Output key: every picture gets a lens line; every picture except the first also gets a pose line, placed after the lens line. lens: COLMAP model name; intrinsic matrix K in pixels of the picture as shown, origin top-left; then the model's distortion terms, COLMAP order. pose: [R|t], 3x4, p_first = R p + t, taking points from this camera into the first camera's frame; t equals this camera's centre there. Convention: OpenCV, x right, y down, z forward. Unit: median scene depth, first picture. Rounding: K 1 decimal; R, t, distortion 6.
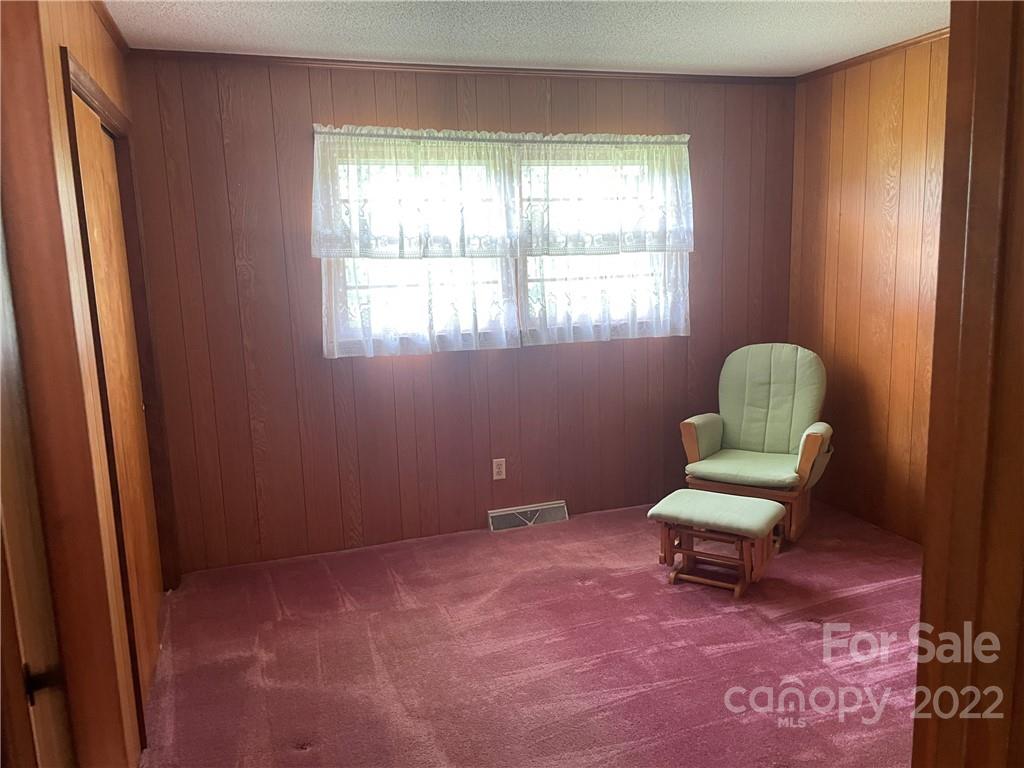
lens RADIAL K [[786.5, 0, 515.8], [0, 786.5, 388.0], [0, 0, 1]] dist [0.078779, -0.090668]
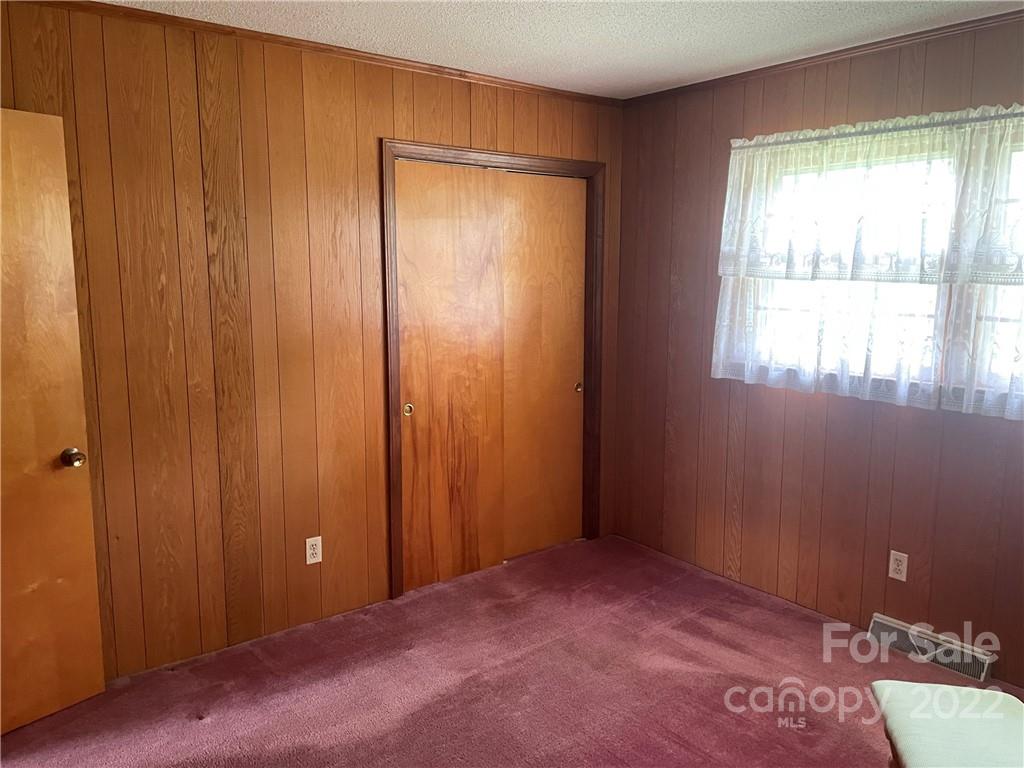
lens RADIAL K [[786.5, 0, 502.5], [0, 786.5, 383.5], [0, 0, 1]] dist [0.078779, -0.090668]
pose [[0.319498, 0.169708, -0.932266, 0.579577], [-0.169087, 0.978253, 0.120131, -0.100558], [0.932379, 0.119253, 0.341245, 0.406805]]
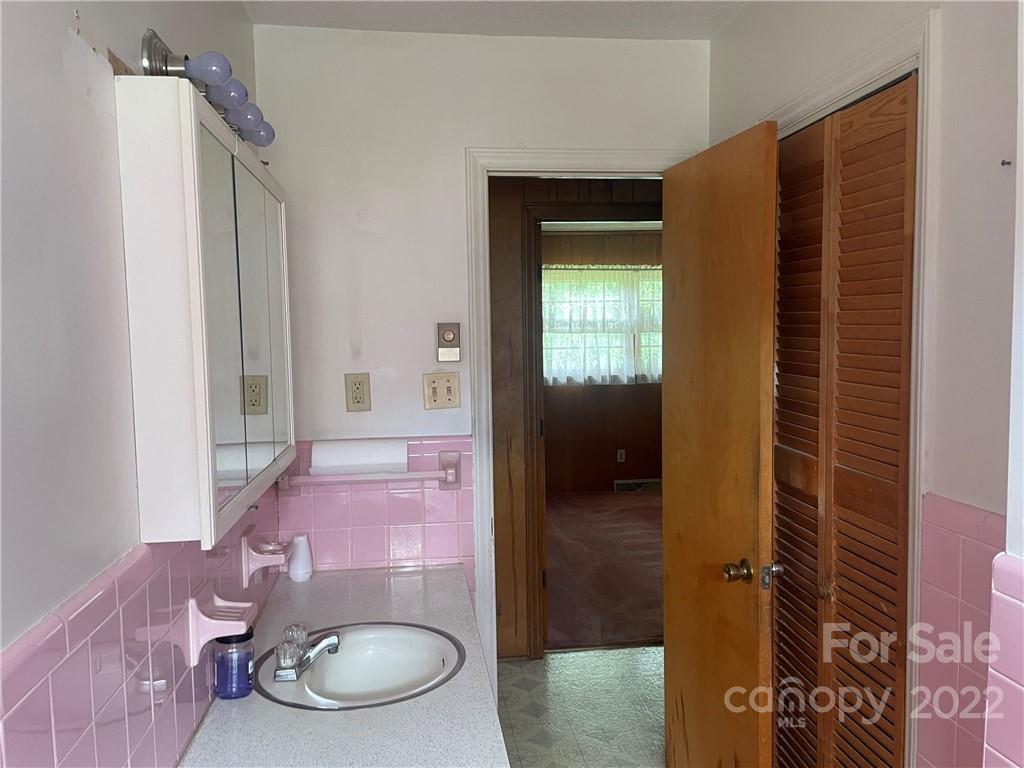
lens RADIAL K [[786.5, 0, 511.7], [0, 786.5, 385.2], [0, 0, 1]] dist [0.078779, -0.090668]
pose [[0.982017, 0.027616, -0.186762, 0.065736], [-0.043708, 0.995624, -0.082602, 0.110797], [0.183663, 0.089279, 0.978926, -0.787159]]
